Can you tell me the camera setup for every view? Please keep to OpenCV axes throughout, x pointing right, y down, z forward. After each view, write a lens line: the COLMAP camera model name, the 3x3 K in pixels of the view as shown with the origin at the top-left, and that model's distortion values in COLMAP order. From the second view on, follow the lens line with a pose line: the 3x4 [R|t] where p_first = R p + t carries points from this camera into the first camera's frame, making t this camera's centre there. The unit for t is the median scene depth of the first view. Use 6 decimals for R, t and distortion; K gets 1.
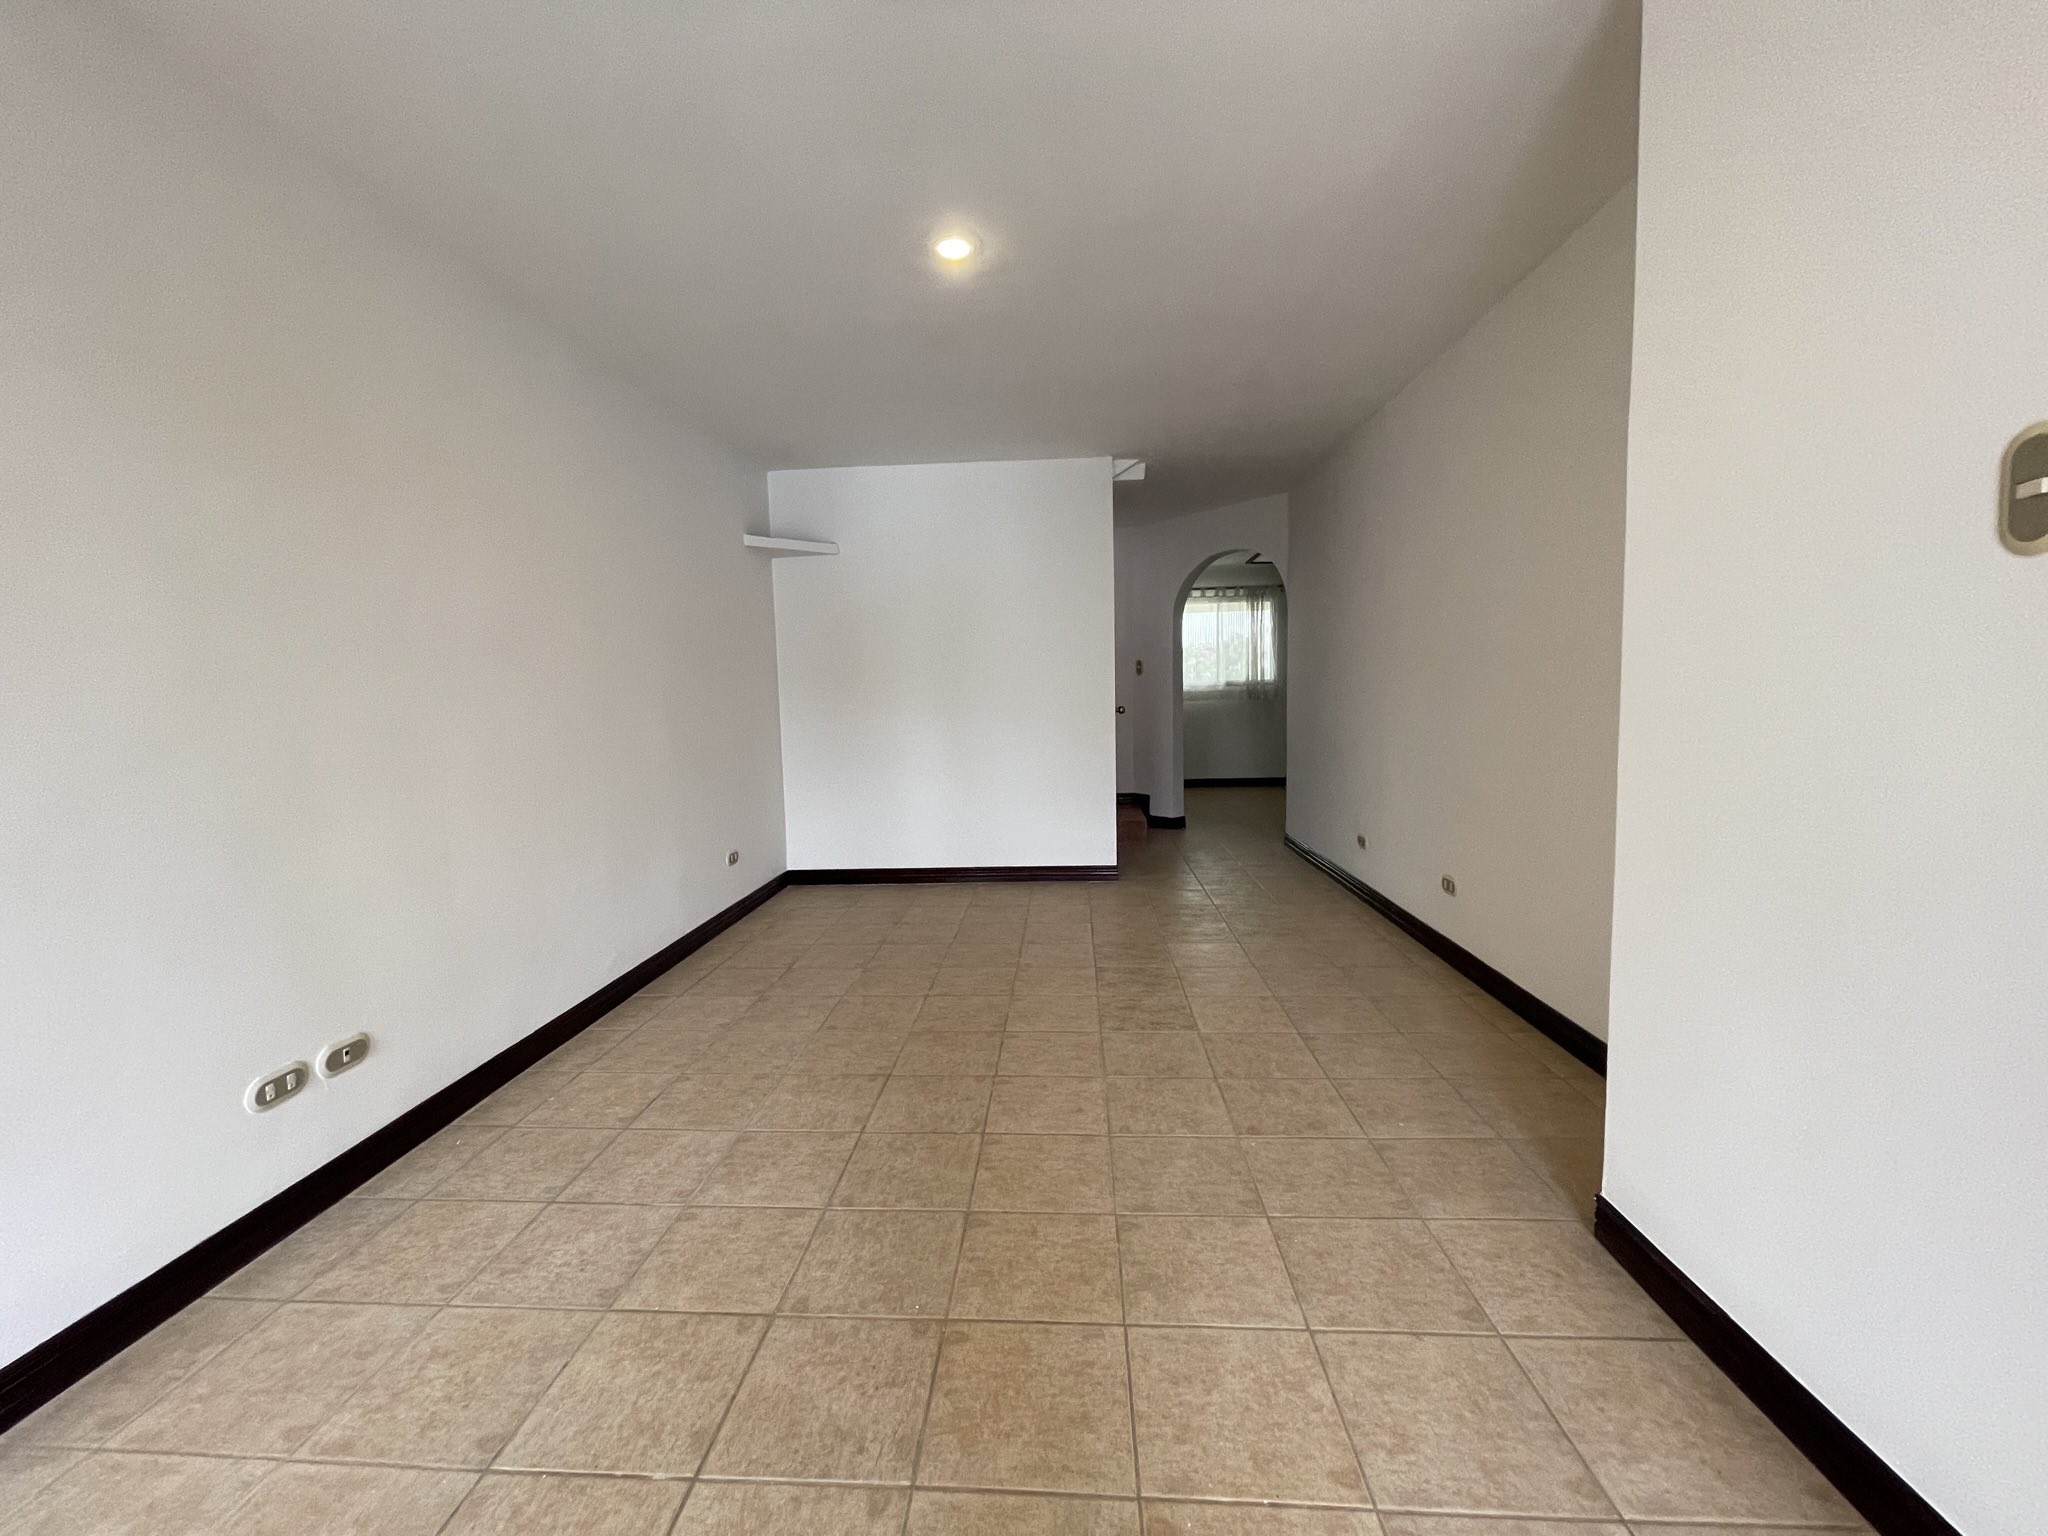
lens RADIAL K [[826.0, 0, 1009.8], [0, 826.0, 761.9], [0, 0, 1]] dist [0.003113, -0.000245]
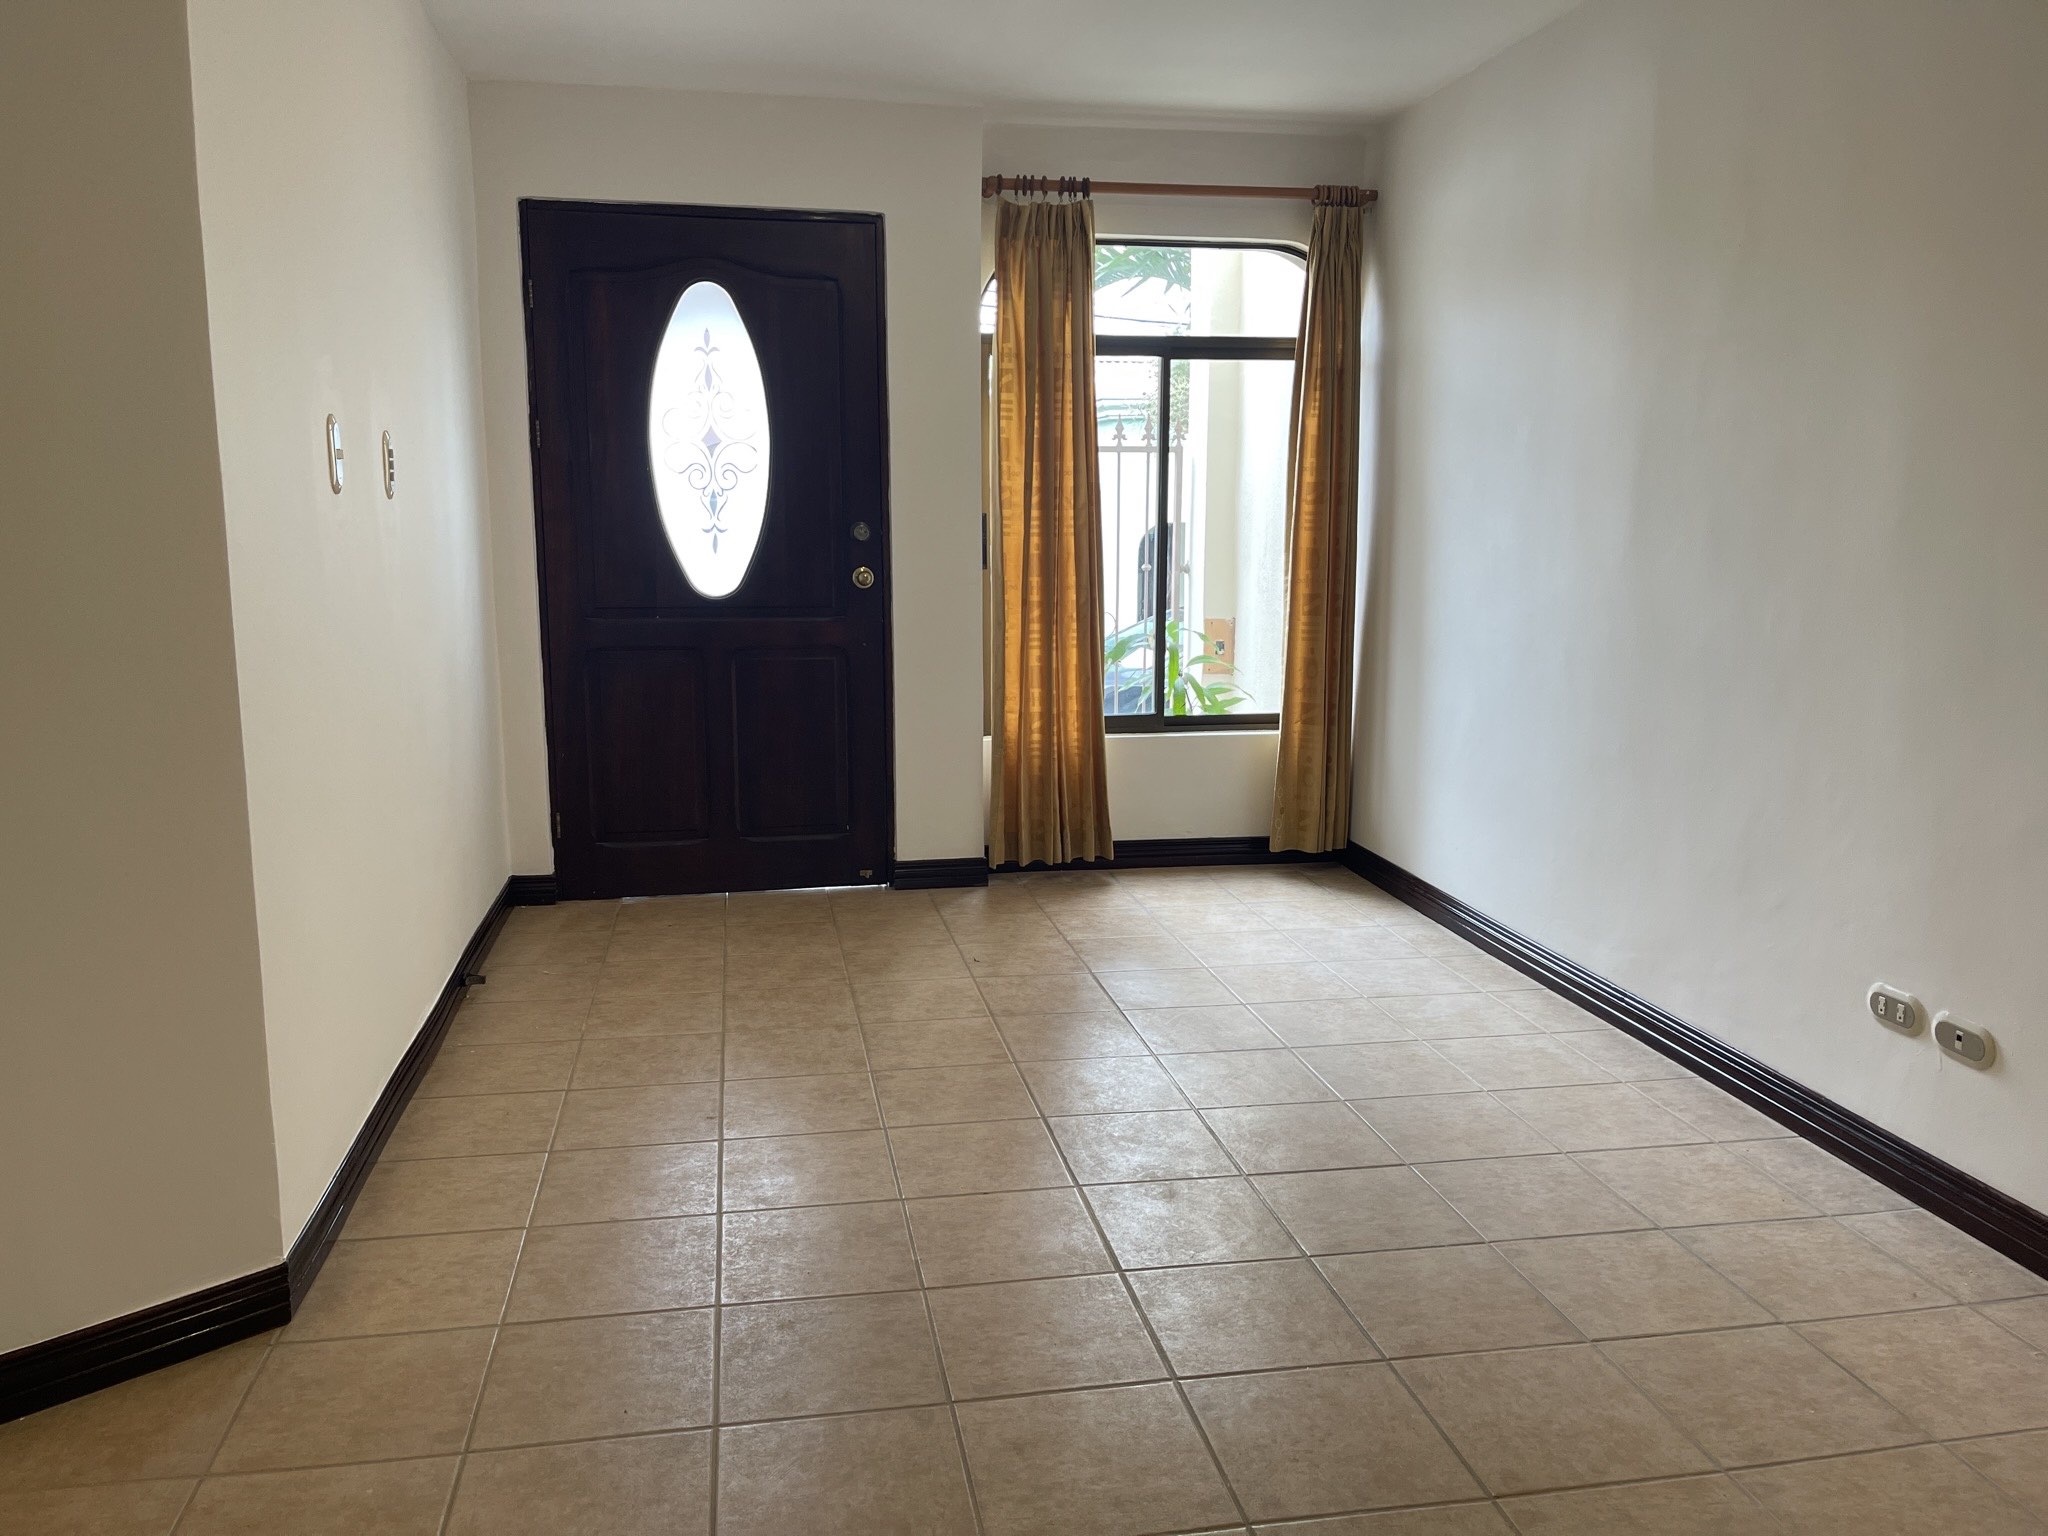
lens RADIAL K [[1556.3, 0, 1015.4], [0, 1556.3, 773.3], [0, 0, 1]] dist [0.009753, 0.002306]
pose [[-0.967397, 0.069725, -0.243479, 0.320952], [0.006023, 0.967419, 0.253108, -0.225780], [0.253194, 0.243390, -0.936298, 1.998164]]
